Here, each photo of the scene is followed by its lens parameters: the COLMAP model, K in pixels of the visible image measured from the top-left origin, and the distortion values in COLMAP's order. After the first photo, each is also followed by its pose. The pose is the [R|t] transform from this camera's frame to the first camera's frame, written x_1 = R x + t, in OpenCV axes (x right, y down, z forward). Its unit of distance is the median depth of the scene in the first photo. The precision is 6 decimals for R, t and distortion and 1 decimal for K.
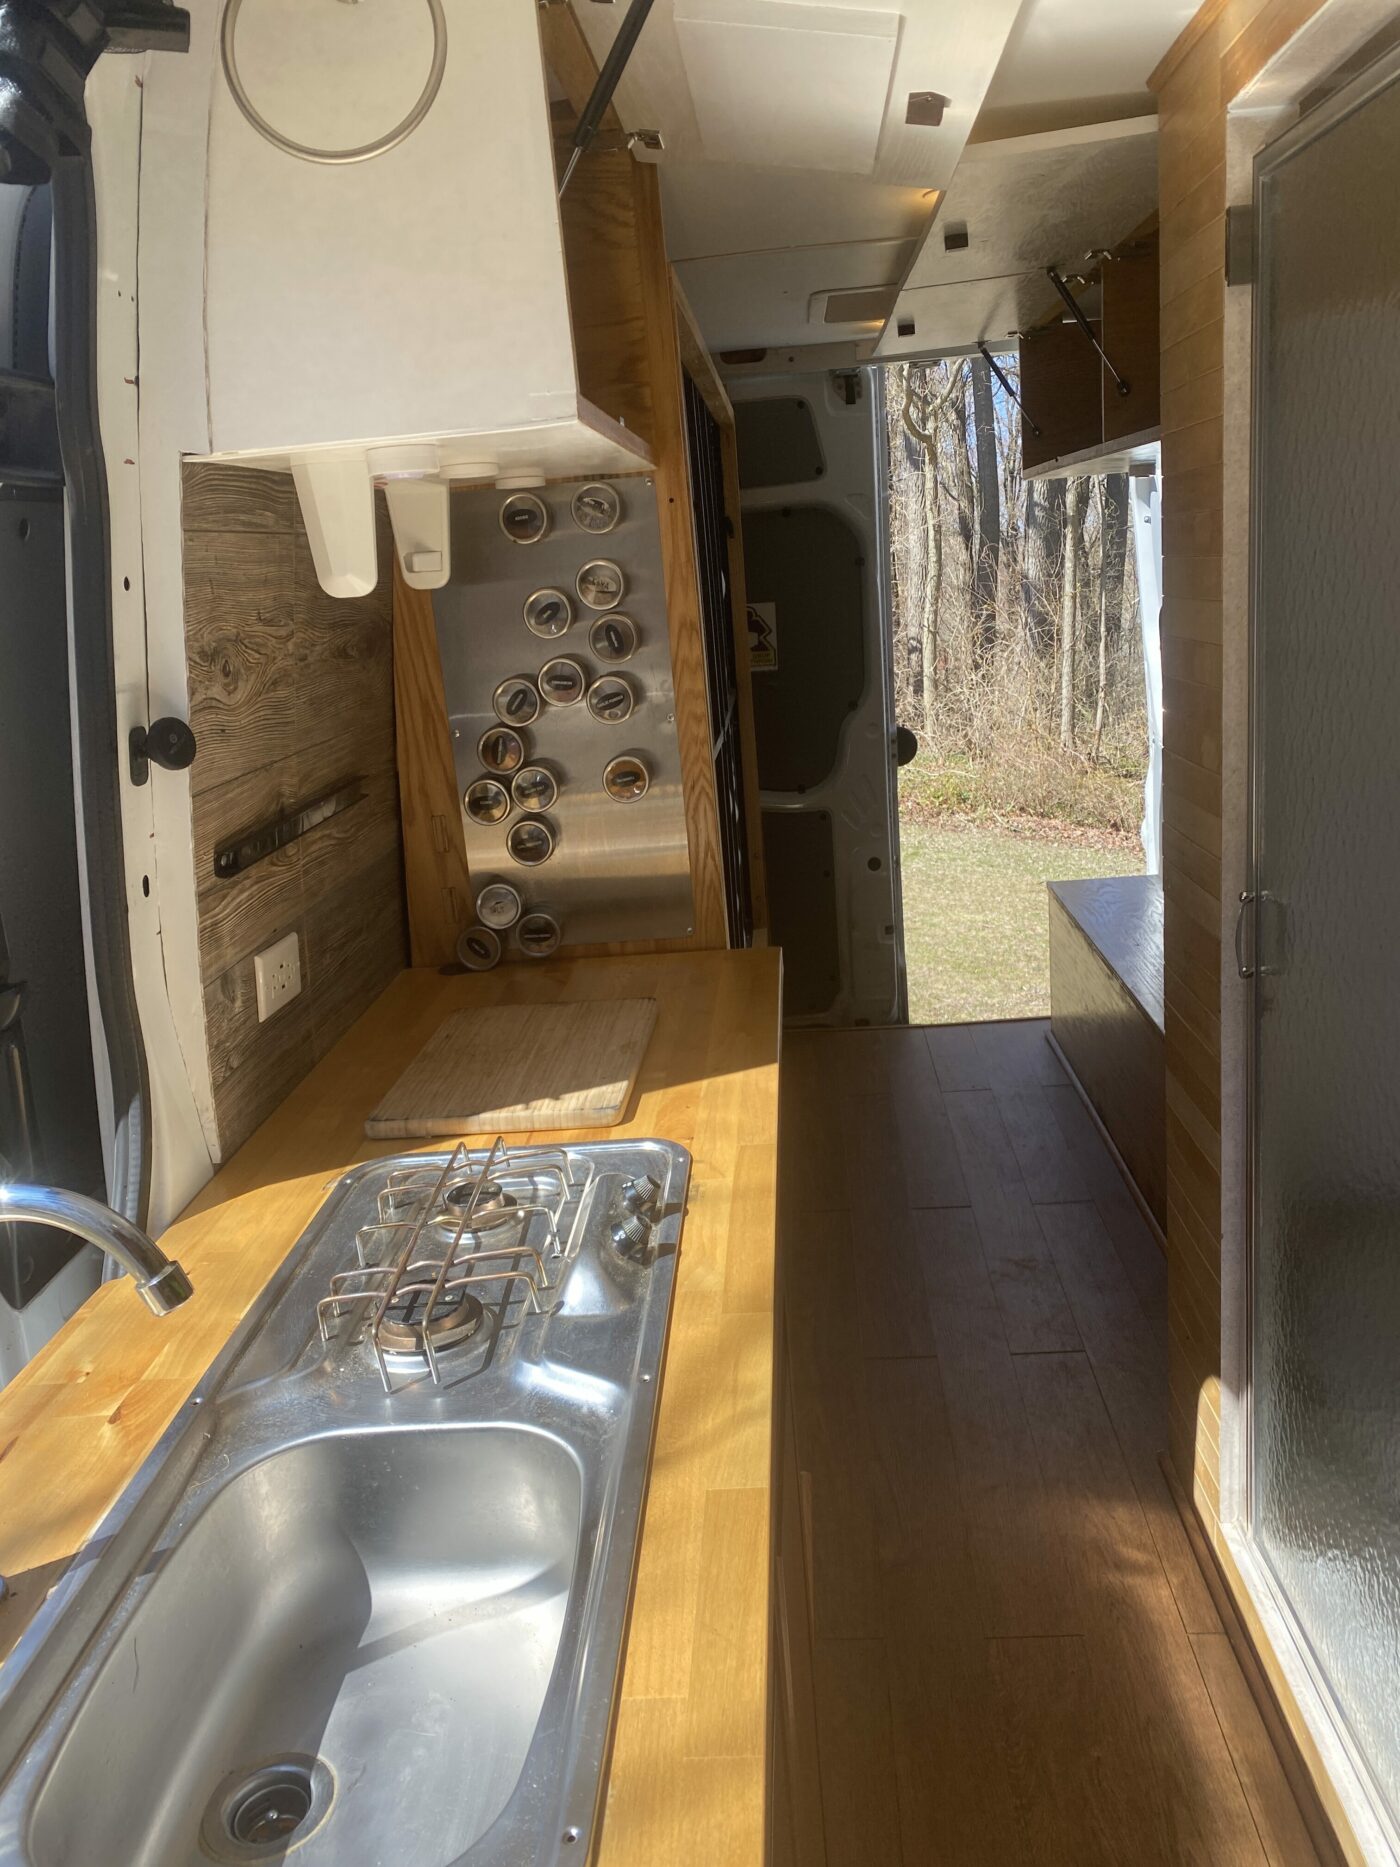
lens RADIAL K [[1487.8, 0, 700.0], [0, 1487.8, 933.5], [0, 0, 1]] dist [0.066957, -0.048869]
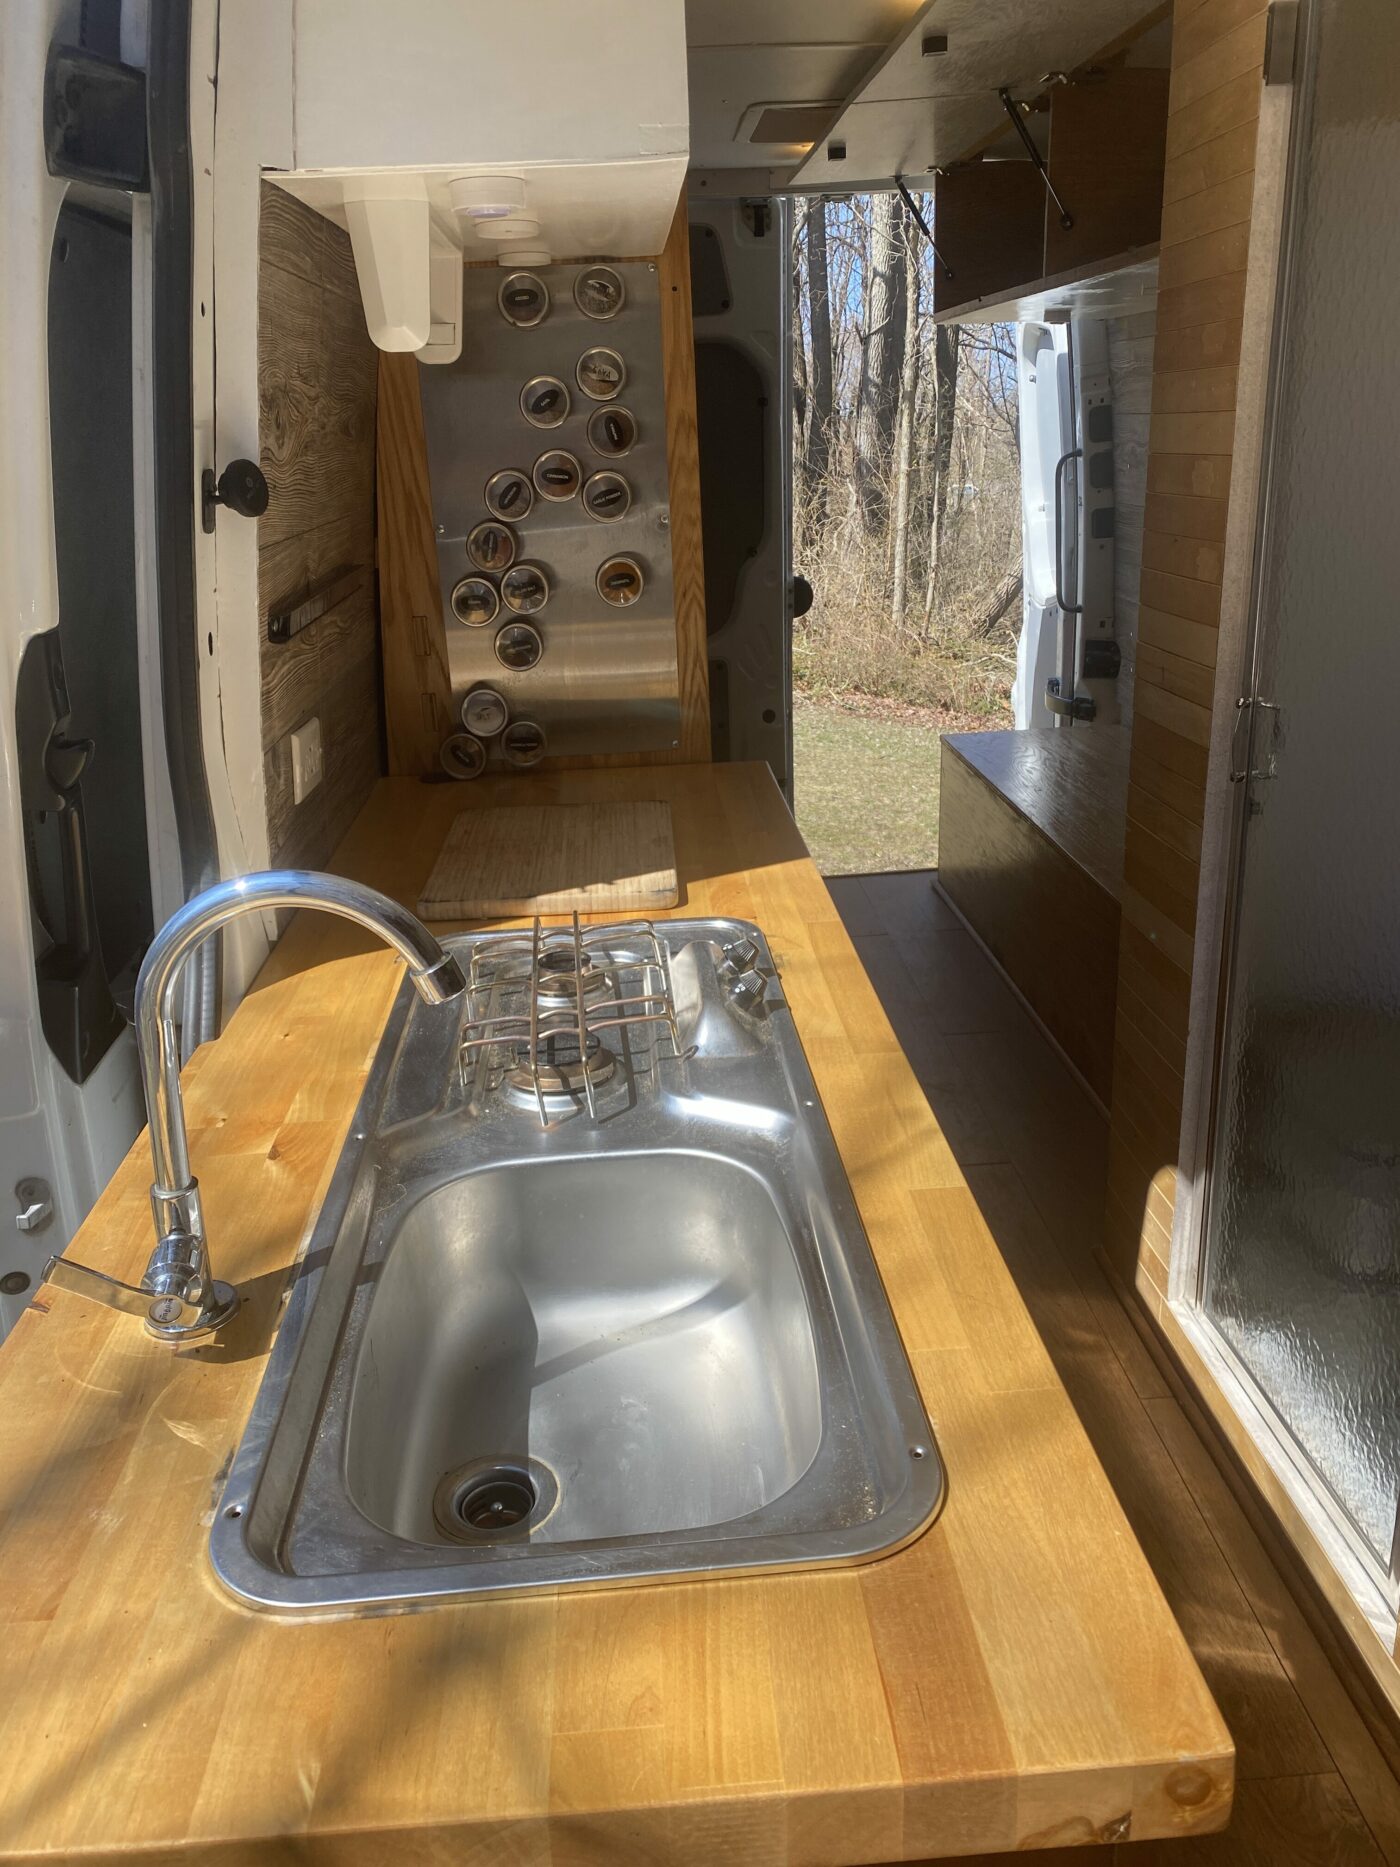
lens RADIAL K [[1494.9, 0, 700.0], [0, 1494.9, 933.5], [0, 0, 1]] dist [0.037914, -0.017393]
pose [[0.991655, 0.000574, 0.128921, -0.137275], [-0.010296, 0.997149, 0.074756, 0.057671], [-0.128511, -0.075460, 0.988833, 0.002166]]
